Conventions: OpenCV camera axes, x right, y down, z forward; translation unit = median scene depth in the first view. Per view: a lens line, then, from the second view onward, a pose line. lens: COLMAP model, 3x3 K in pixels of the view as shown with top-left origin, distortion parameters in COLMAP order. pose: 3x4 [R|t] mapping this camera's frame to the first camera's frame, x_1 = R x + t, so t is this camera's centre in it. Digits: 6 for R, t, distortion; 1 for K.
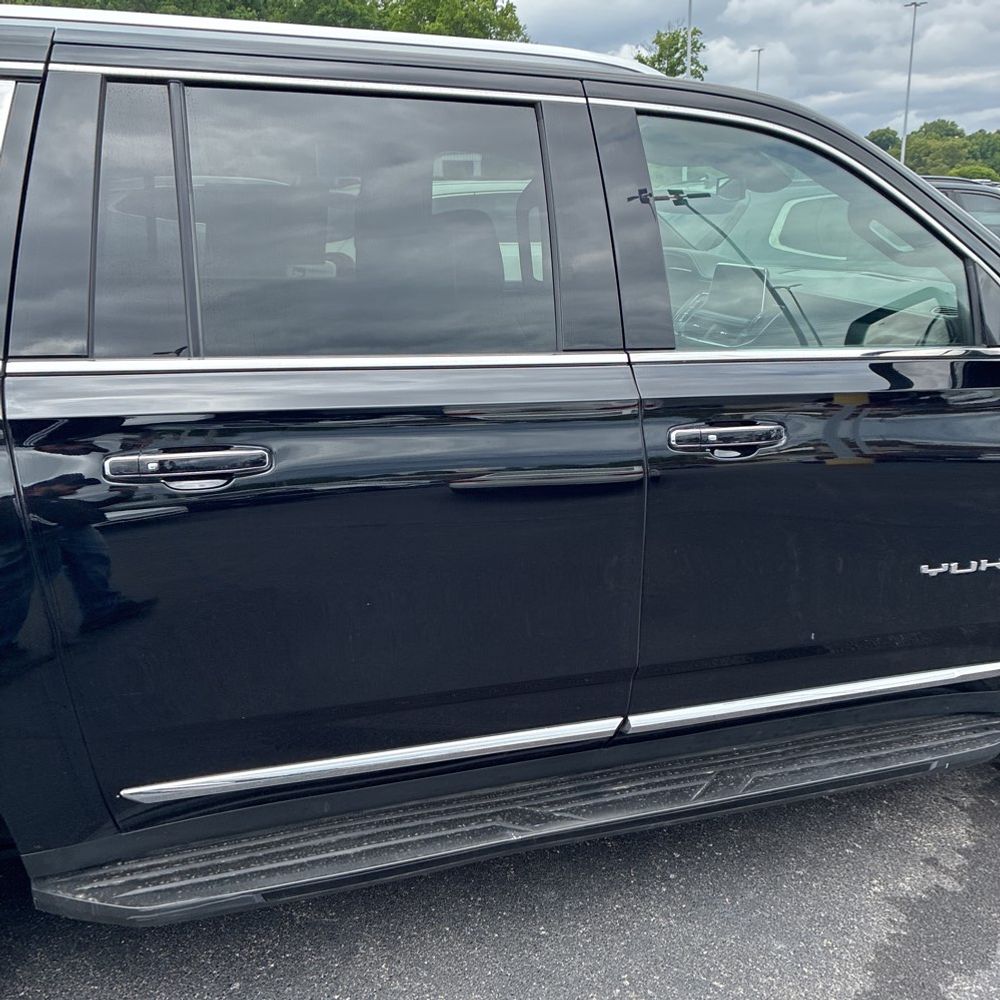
lens RADIAL K [[1003.4, 0, 469.0], [0, 1003.4, 492.2], [0, 0, 1]] dist [0.009121, 0.025988]
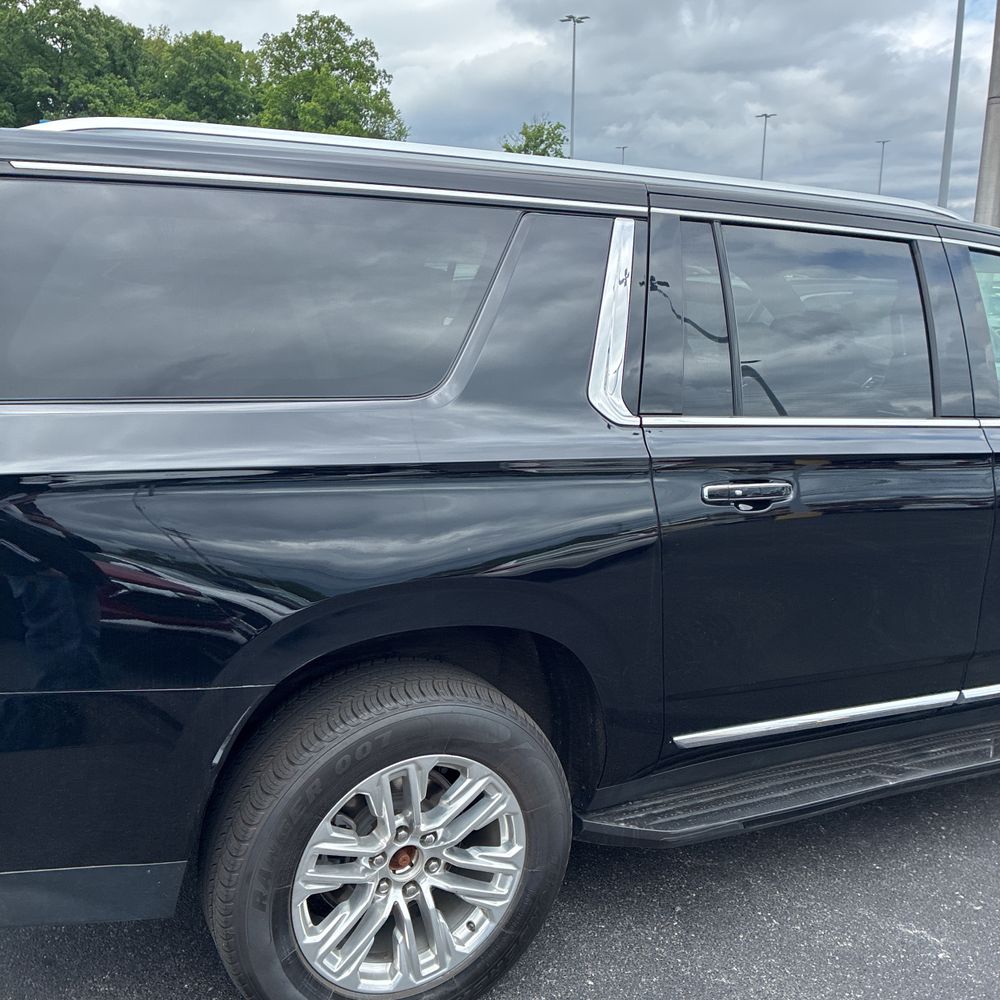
lens RADIAL K [[971.0, 0, 454.4], [0, 971.0, 490.7], [0, 0, 1]] dist [0.109674, -0.095984]
pose [[0.992318, 0.005525, 0.123593, -0.601075], [0.002438, 0.997935, -0.064182, 0.039459], [-0.123692, 0.063991, 0.990255, -0.207619]]
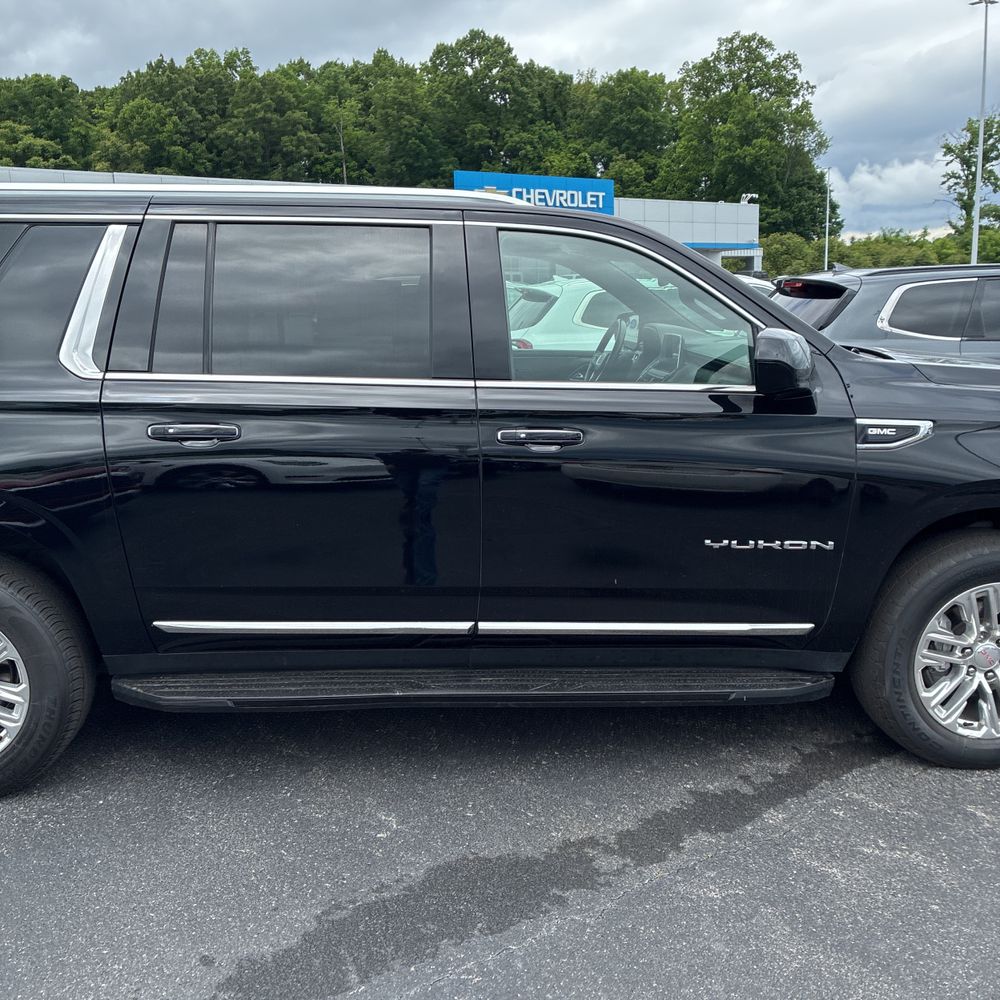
lens RADIAL K [[998.6, 0, 473.8], [0, 998.6, 507.4], [0, 0, 1]] dist [0.009135, 0.023265]
pose [[0.962369, 0.046057, -0.267814, 0.476295], [-0.066046, 0.995624, -0.066110, 0.132315], [0.263598, 0.081310, 0.961200, -0.392644]]
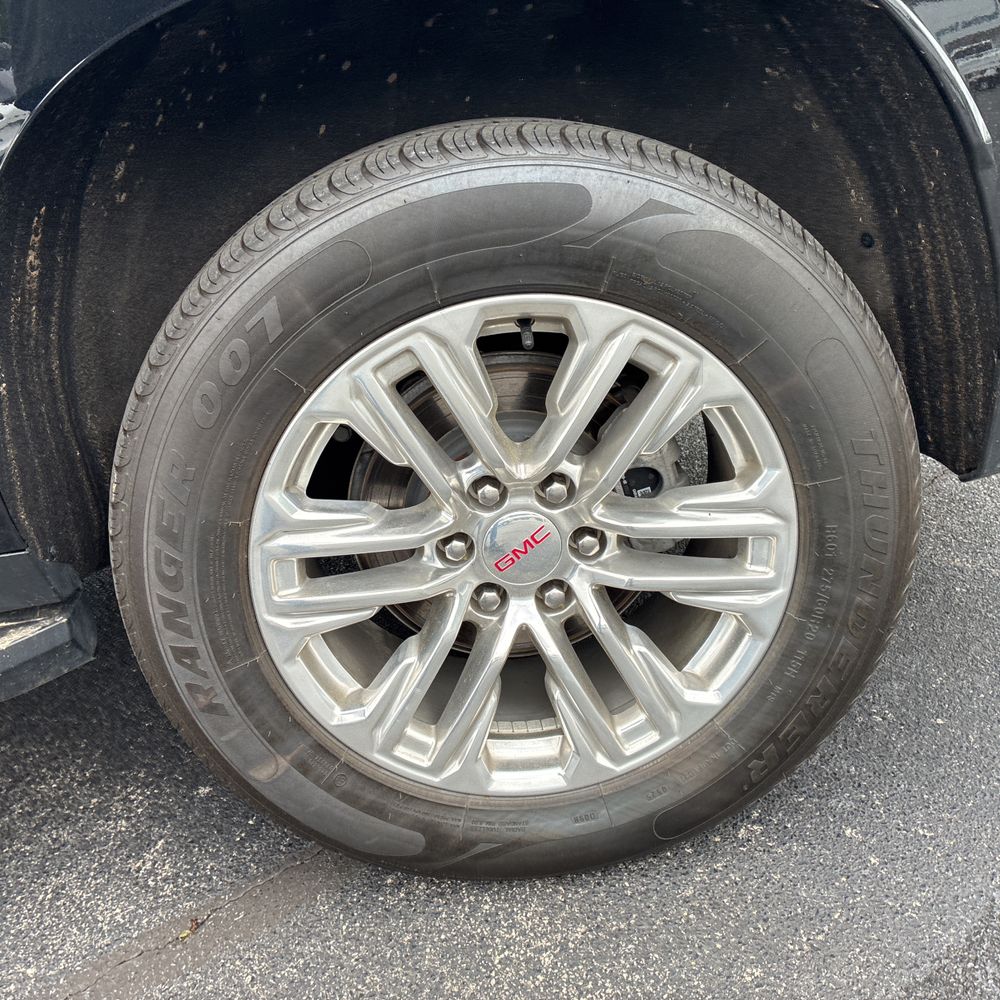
lens RADIAL K [[1006.7, 0, 493.4], [0, 1006.7, 471.4], [0, 0, 1]] dist [0.024462, -0.029507]
pose [[0.933629, -0.144544, -0.327786, 0.927037], [0.191142, 0.974856, 0.114546, 0.117387], [0.302988, -0.169597, 0.937782, 0.740473]]
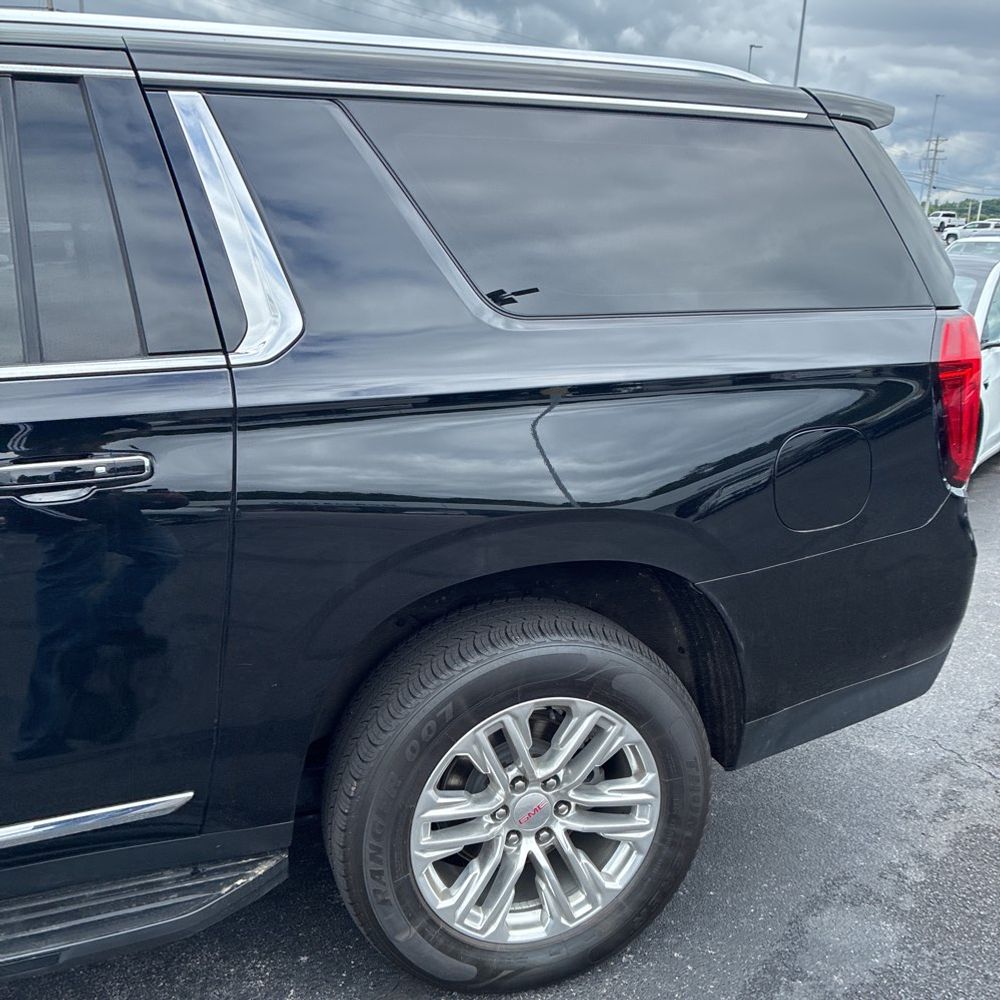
lens RADIAL K [[1013.3, 0, 484.4], [0, 1013.3, 496.3], [0, 0, 1]] dist [0.018027, -0.006532]
pose [[0.989587, -0.136034, -0.047040, 0.831790], [0.136728, 0.990538, 0.011836, -0.079272], [0.044985, -0.018144, 0.998823, 0.283325]]
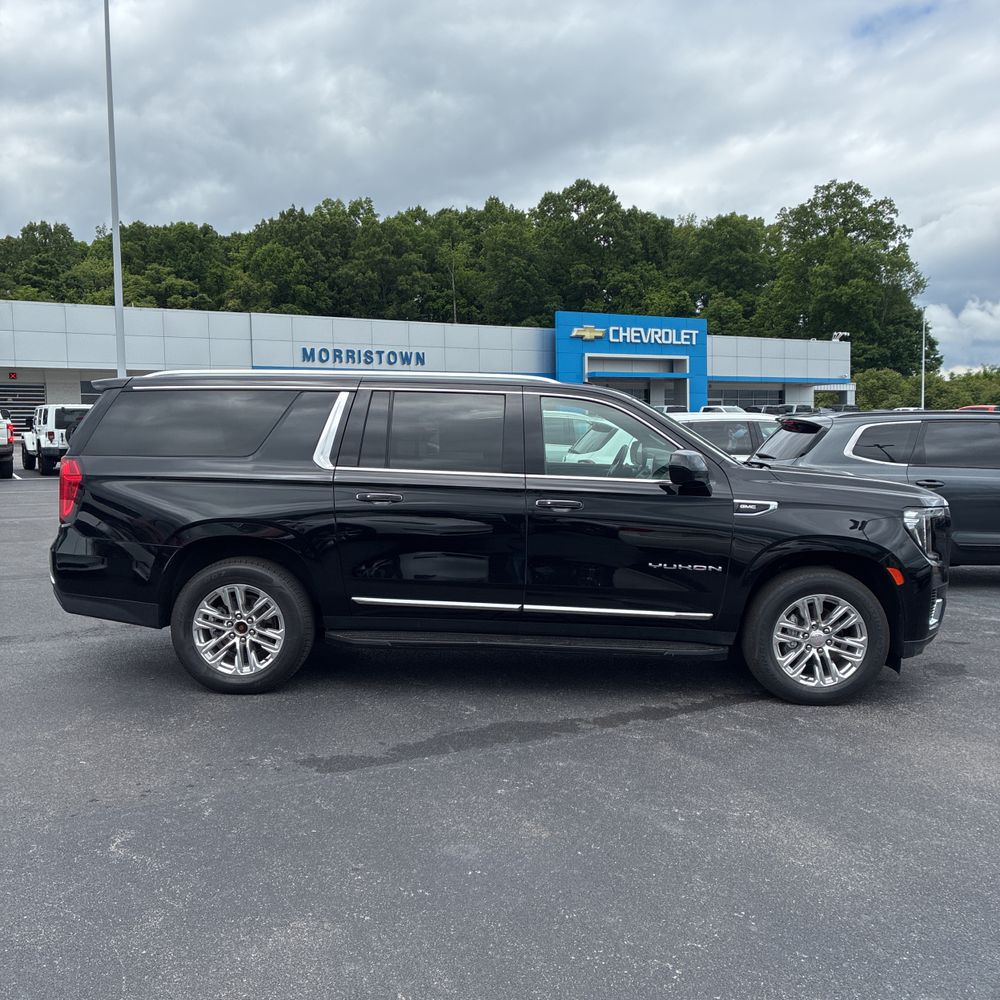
lens RADIAL K [[988.2, 0, 470.5], [0, 988.2, 520.0], [0, 0, 1]] dist [0.013878, 0.020337]
pose [[0.928596, 0.038989, -0.369040, 0.887276], [-0.107668, 0.979995, -0.167383, 0.405717], [0.355131, 0.195165, 0.914217, -1.377332]]
